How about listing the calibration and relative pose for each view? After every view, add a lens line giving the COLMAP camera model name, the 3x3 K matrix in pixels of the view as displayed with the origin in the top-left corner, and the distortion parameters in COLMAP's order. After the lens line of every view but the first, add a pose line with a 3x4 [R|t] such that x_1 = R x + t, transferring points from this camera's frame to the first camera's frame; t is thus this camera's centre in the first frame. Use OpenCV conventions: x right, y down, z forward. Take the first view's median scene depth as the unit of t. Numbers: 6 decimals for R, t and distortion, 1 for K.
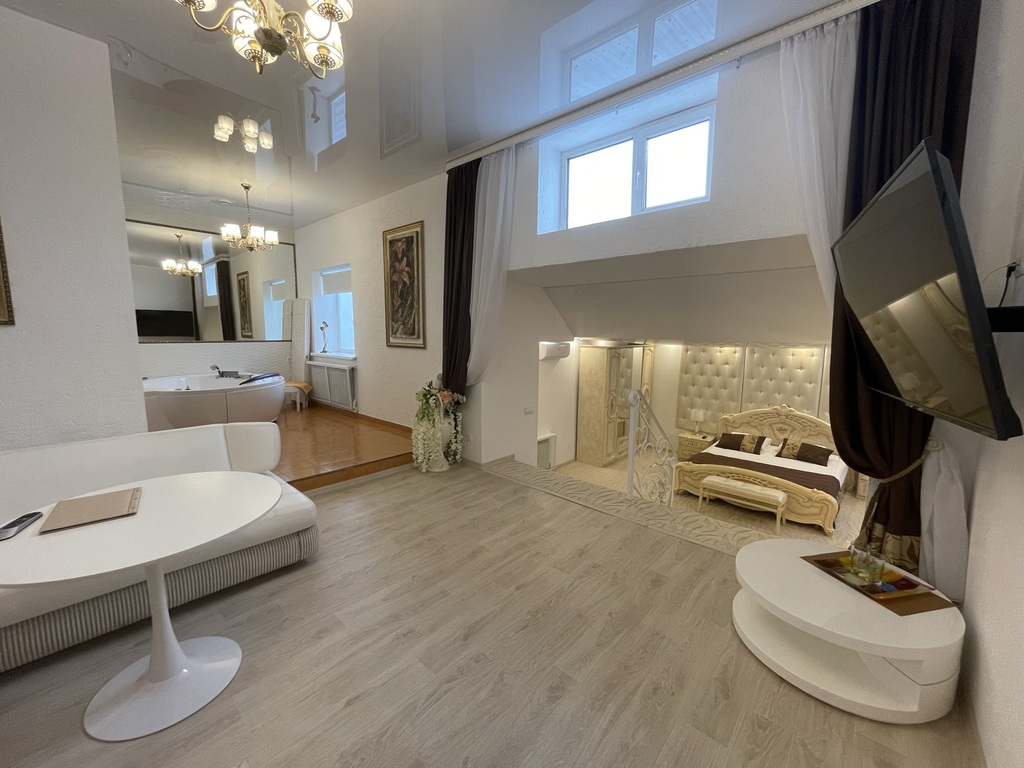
lens RADIAL K [[411.8, 0, 512.0], [0, 411.8, 383.9], [0, 0, 1]] dist [-0.008658, -0.000266]
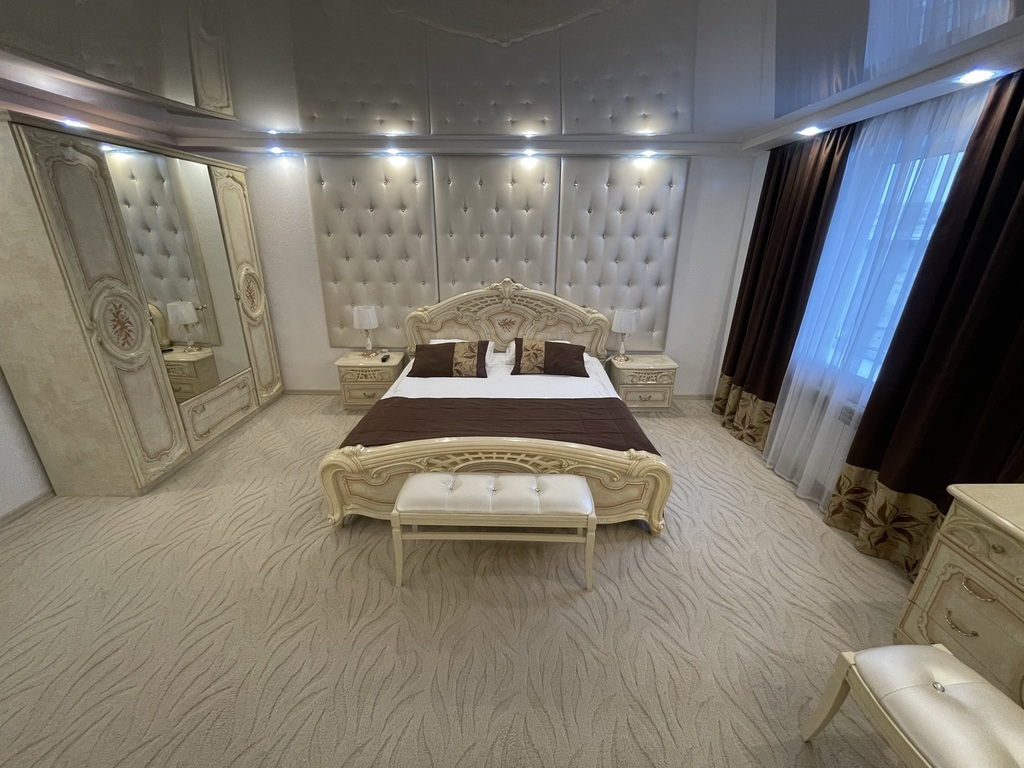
lens RADIAL K [[411.8, 0, 511.7], [0, 411.8, 388.7], [0, 0, 1]] dist [-0.008658, -0.000266]
pose [[0.737504, -0.242005, 0.630493, 0.264359], [0.085725, 0.959584, 0.268047, 0.043156], [-0.669879, -0.143637, 0.728443, 0.539749]]
